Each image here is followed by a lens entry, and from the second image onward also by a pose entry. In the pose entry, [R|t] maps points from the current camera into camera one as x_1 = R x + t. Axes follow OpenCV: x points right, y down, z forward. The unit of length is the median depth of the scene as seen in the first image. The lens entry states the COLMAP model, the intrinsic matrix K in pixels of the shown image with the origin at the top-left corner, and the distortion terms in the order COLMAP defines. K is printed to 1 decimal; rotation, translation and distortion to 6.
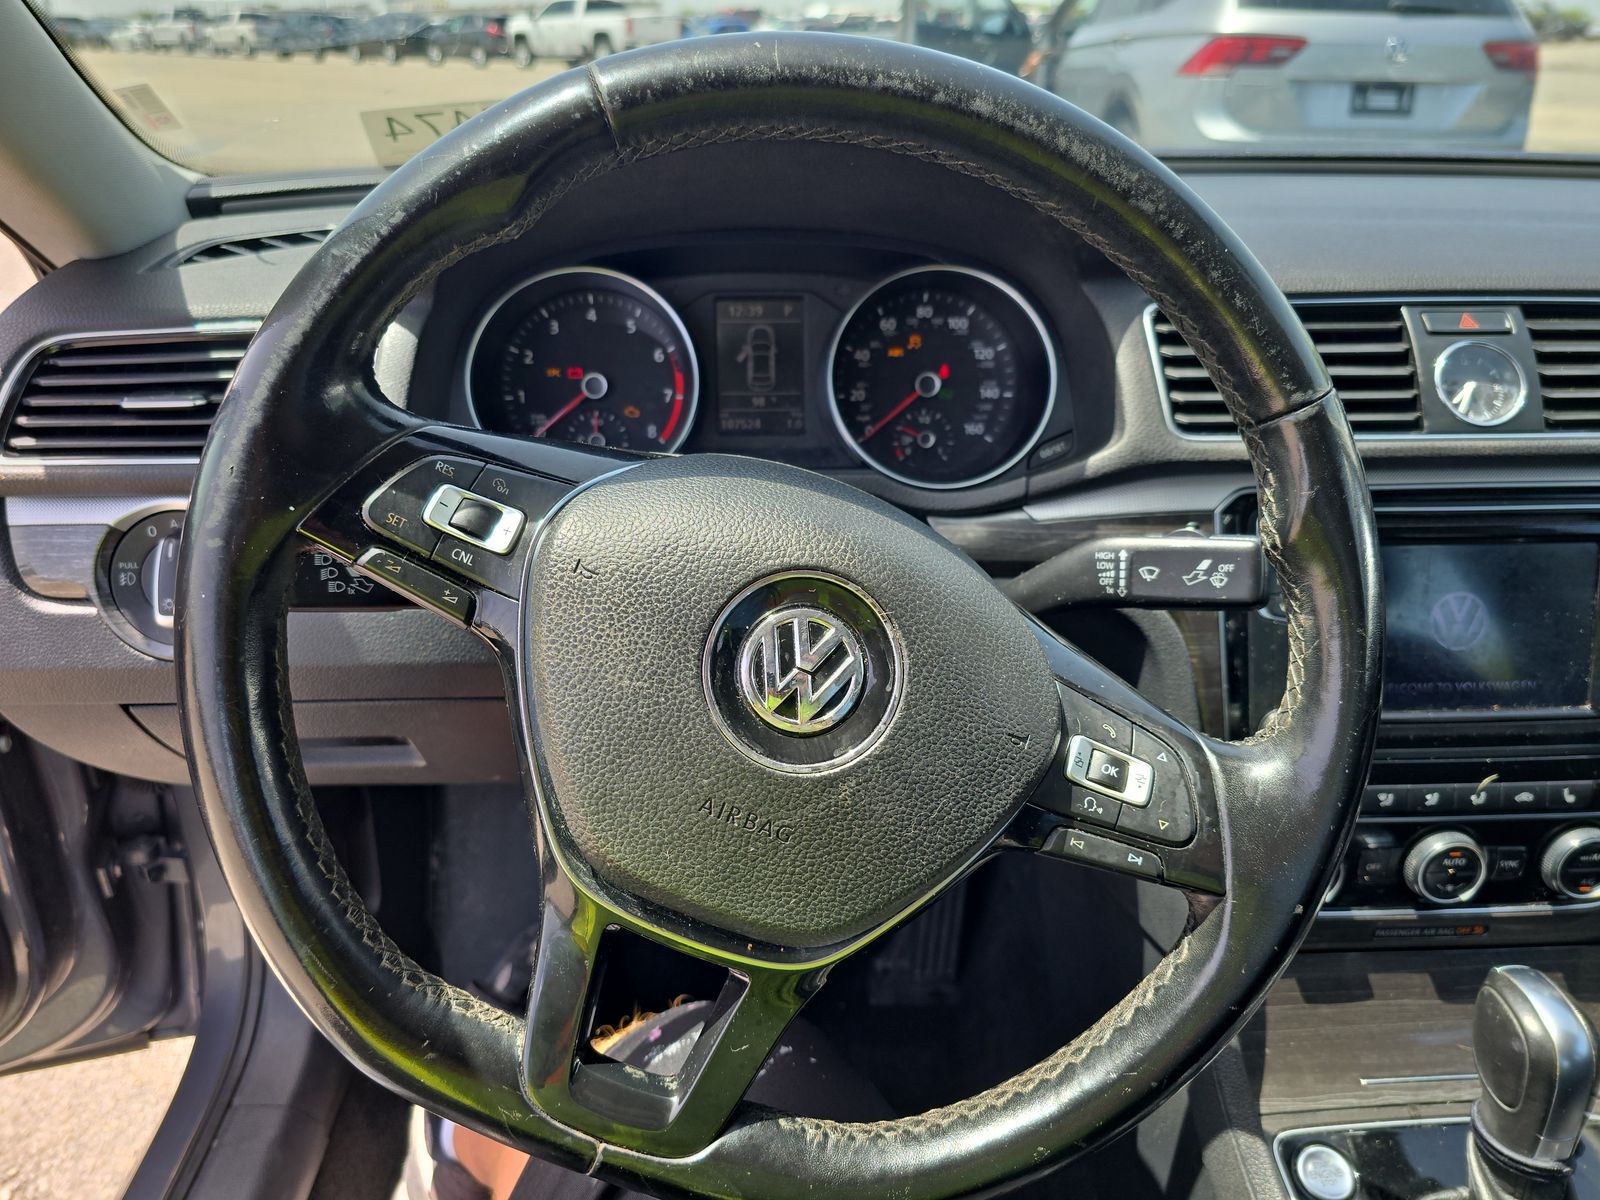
lens RADIAL K [[1073.5, 0, 770.5], [0, 1073.5, 604.8], [0, 0, 1]] dist [-0.008298, -0.010509]
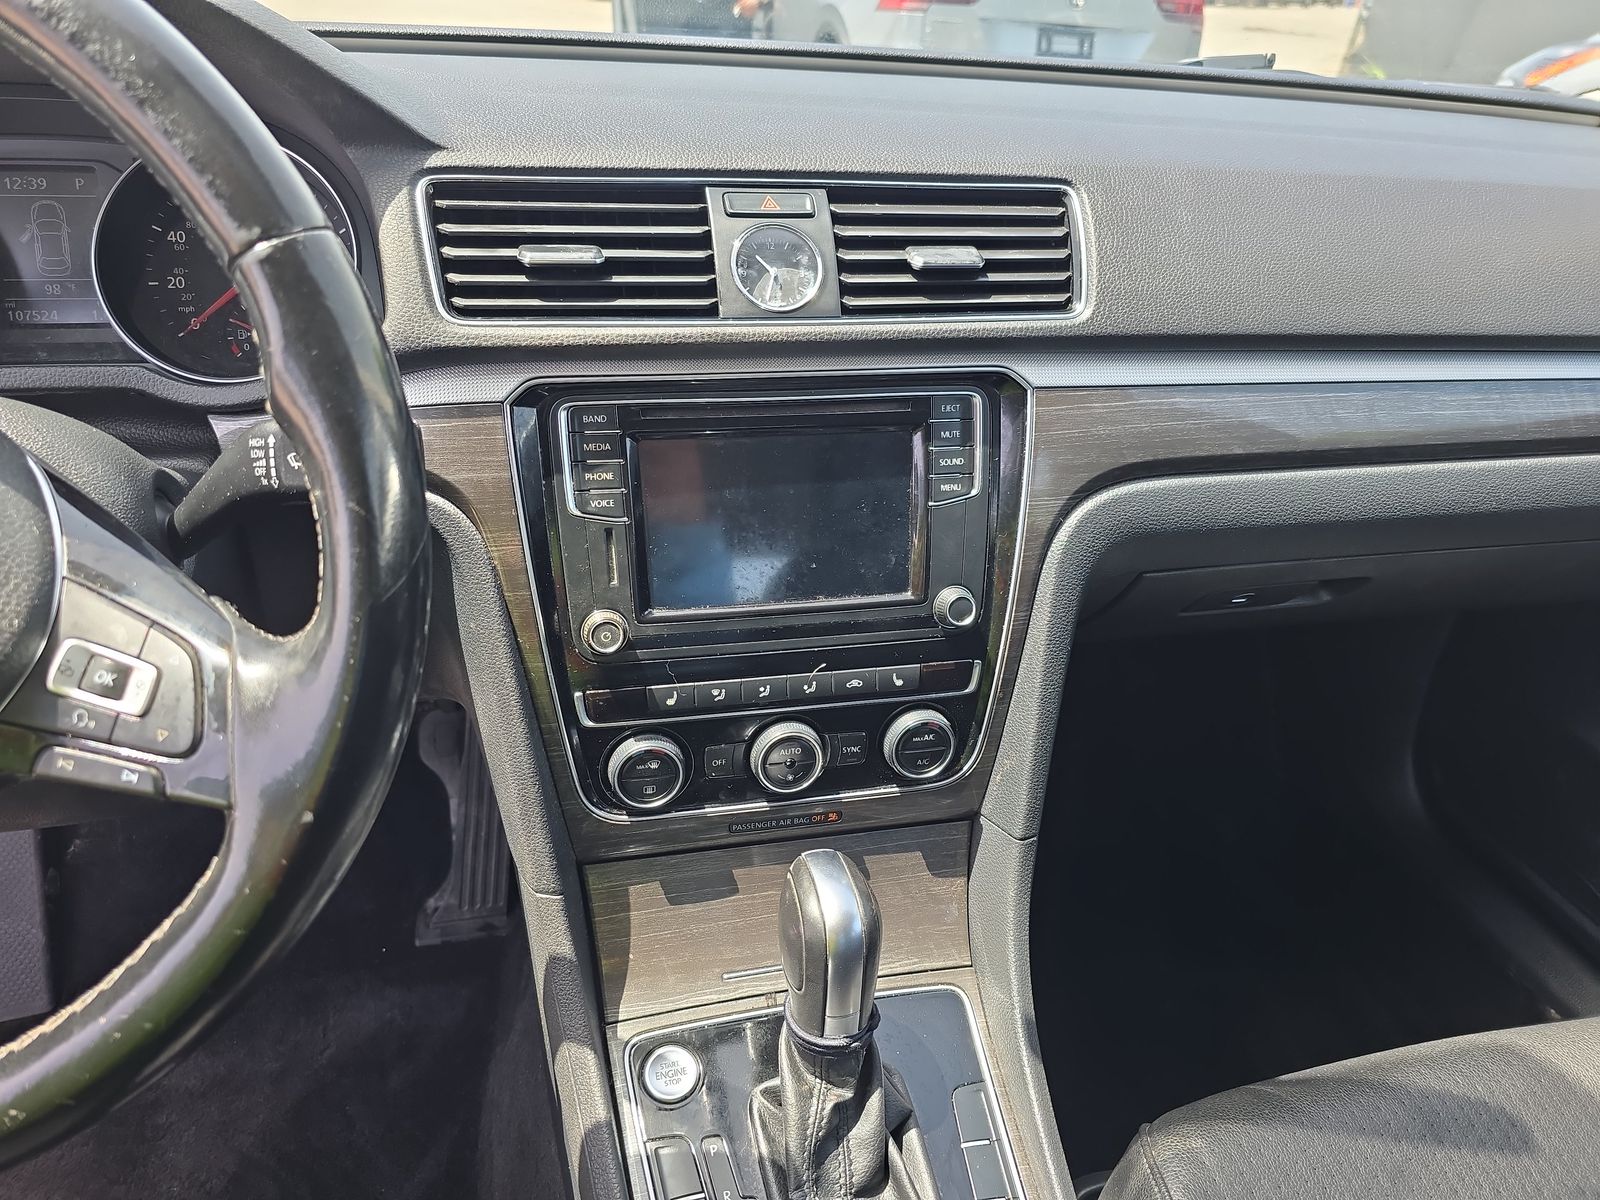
lens RADIAL K [[1049.5, 0, 800.0], [0, 1049.5, 600.0], [0, 0, 1]] dist [0.041999, -0.052403]
pose [[0.978083, -0.048403, 0.202512, 0.424050], [0.037936, 0.997751, 0.055254, 0.039816], [-0.204731, -0.046360, 0.977720, 0.029795]]
